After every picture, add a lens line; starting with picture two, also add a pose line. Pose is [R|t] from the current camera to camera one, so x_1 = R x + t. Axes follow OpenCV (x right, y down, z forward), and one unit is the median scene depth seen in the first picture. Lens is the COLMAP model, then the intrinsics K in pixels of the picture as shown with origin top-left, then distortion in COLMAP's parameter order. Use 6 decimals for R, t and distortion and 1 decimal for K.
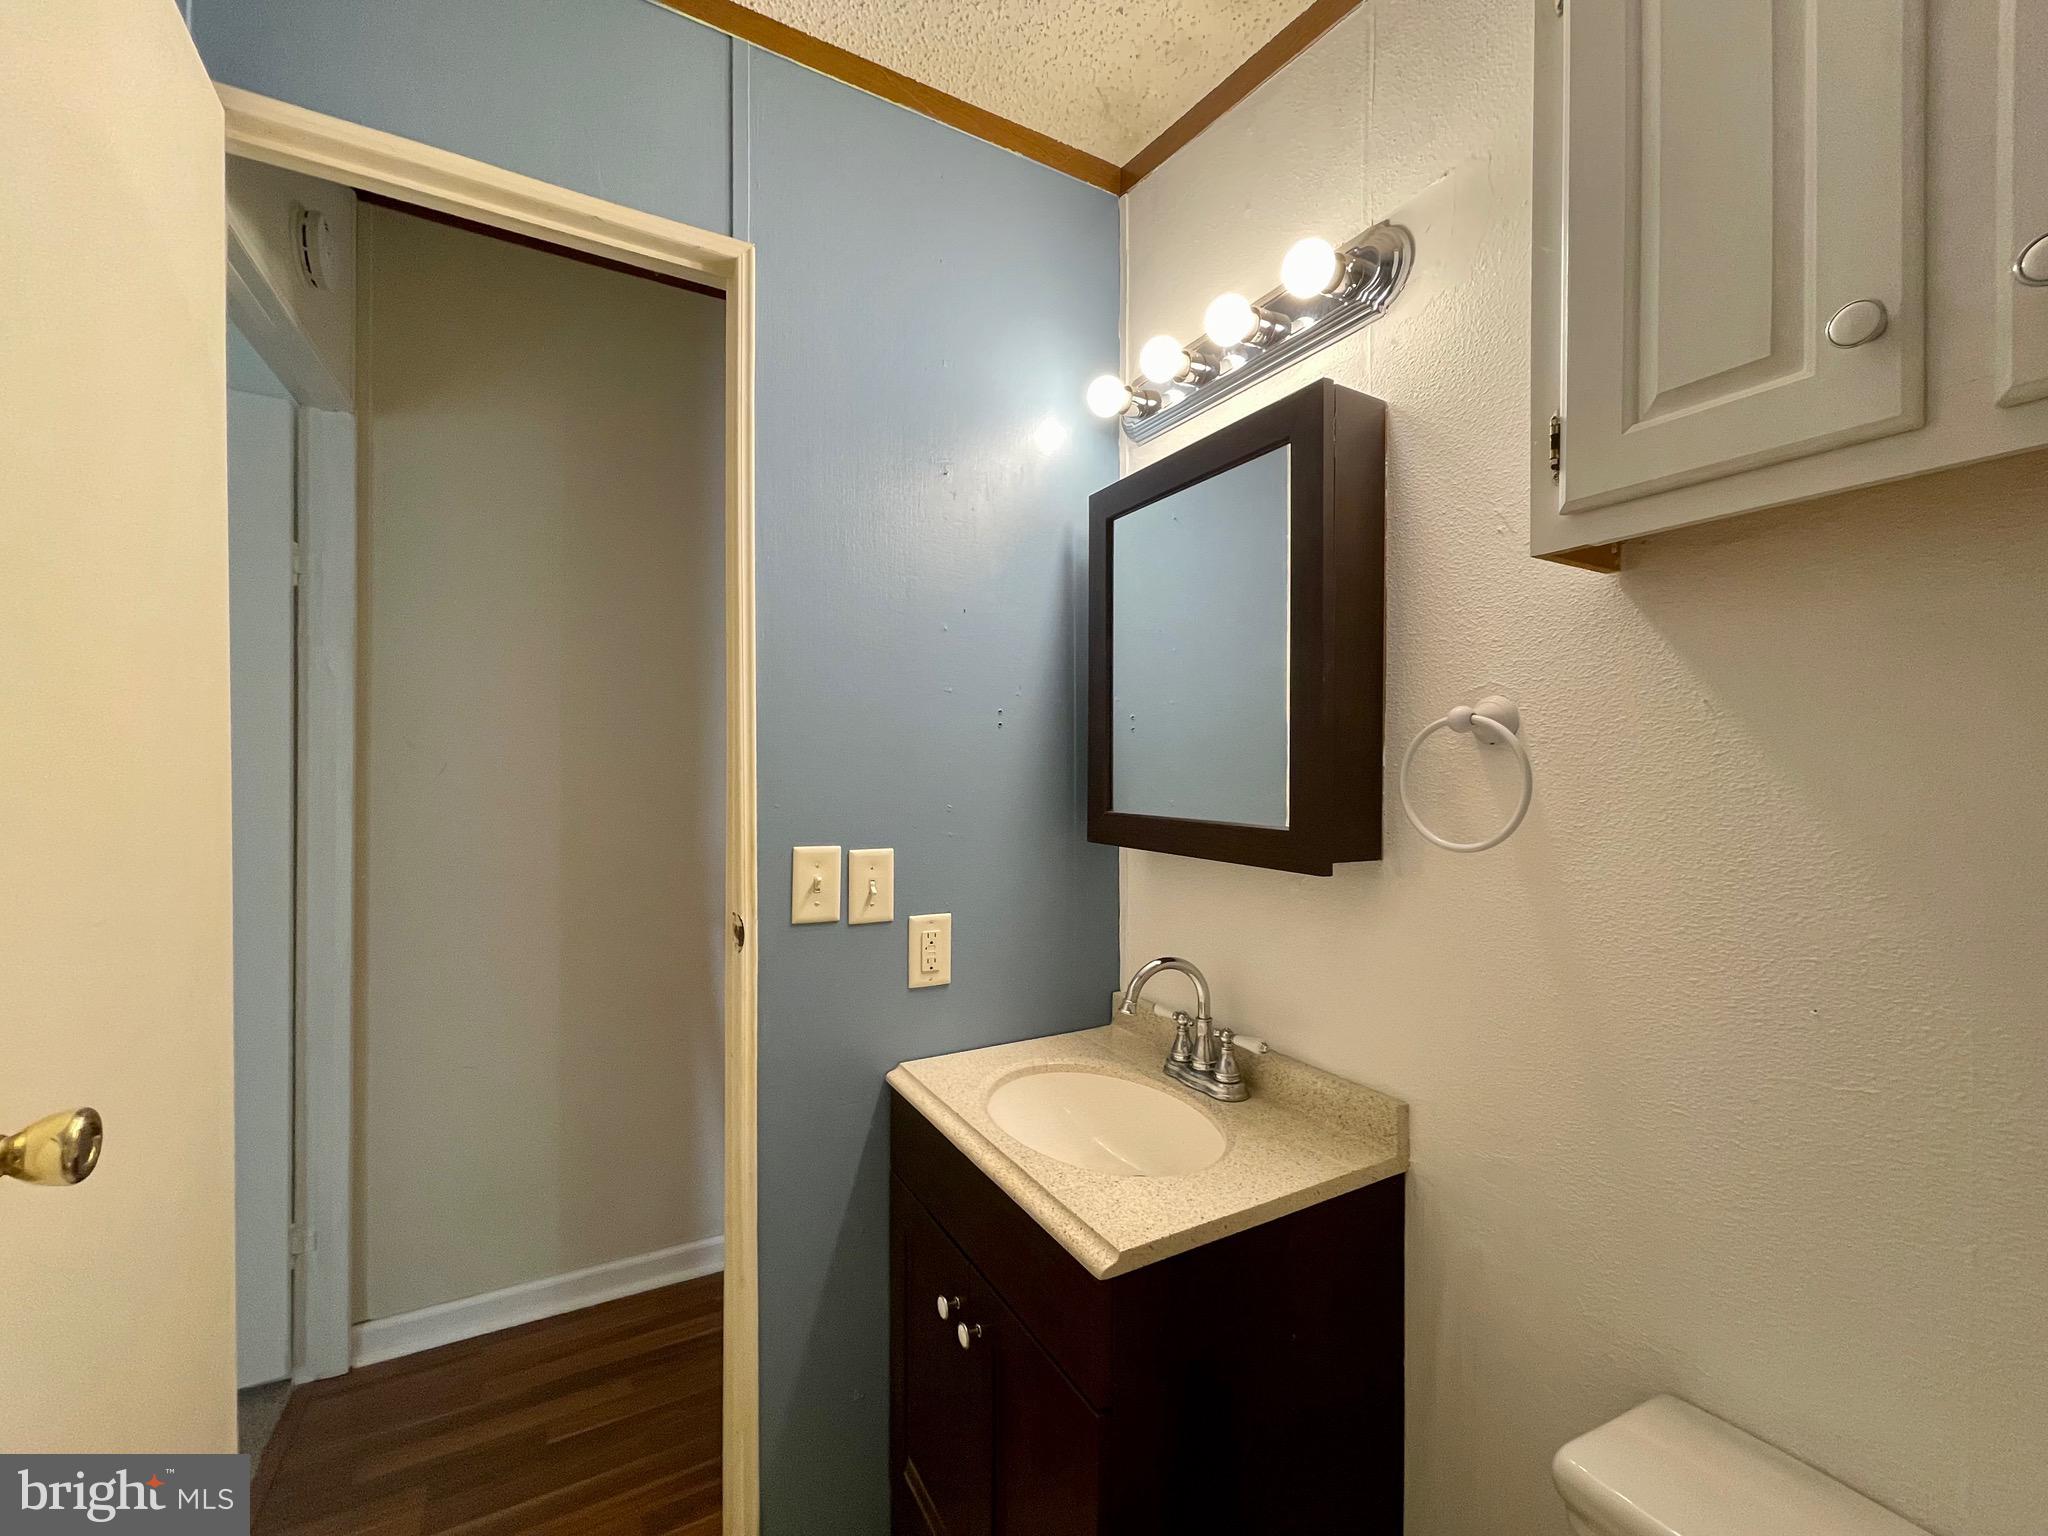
lens RADIAL K [[835.5, 0, 1026.6], [0, 835.5, 773.5], [0, 0, 1]] dist [-0.000460, -0.000063]
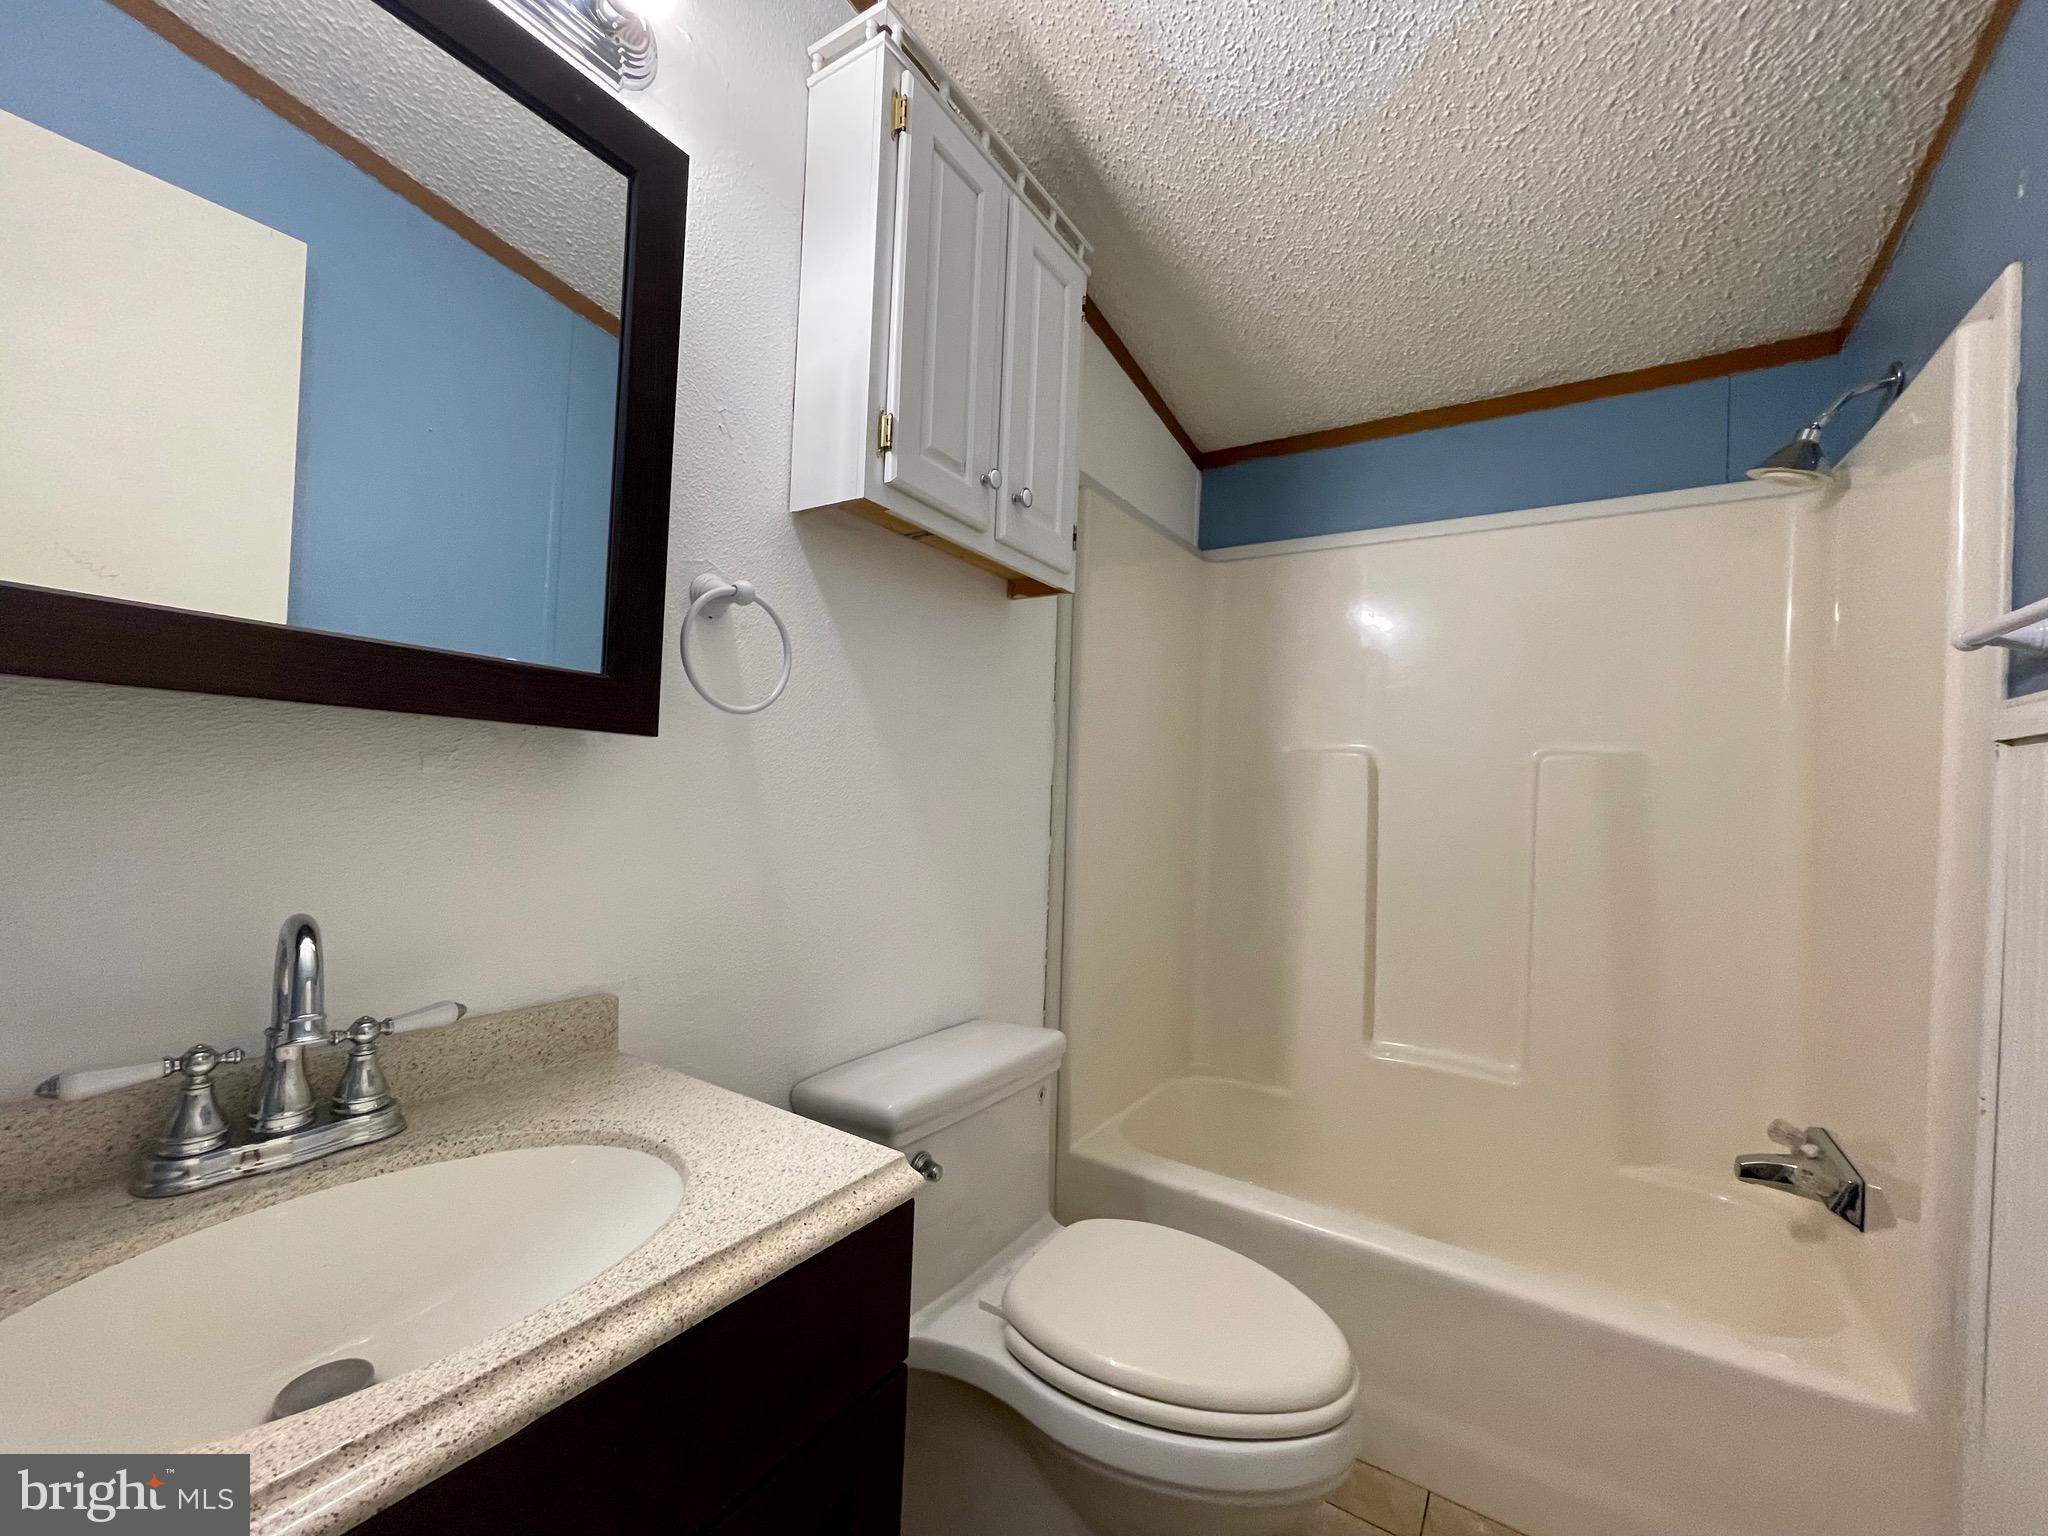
lens RADIAL K [[835.5, 0, 1026.6], [0, 835.5, 773.5], [0, 0, 1]] dist [-0.000460, -0.000063]
pose [[-0.443439, -0.024254, 0.895976, -0.504204], [-0.060150, 0.998186, -0.002749, 0.118385], [-0.894284, -0.055112, -0.444093, 0.914974]]
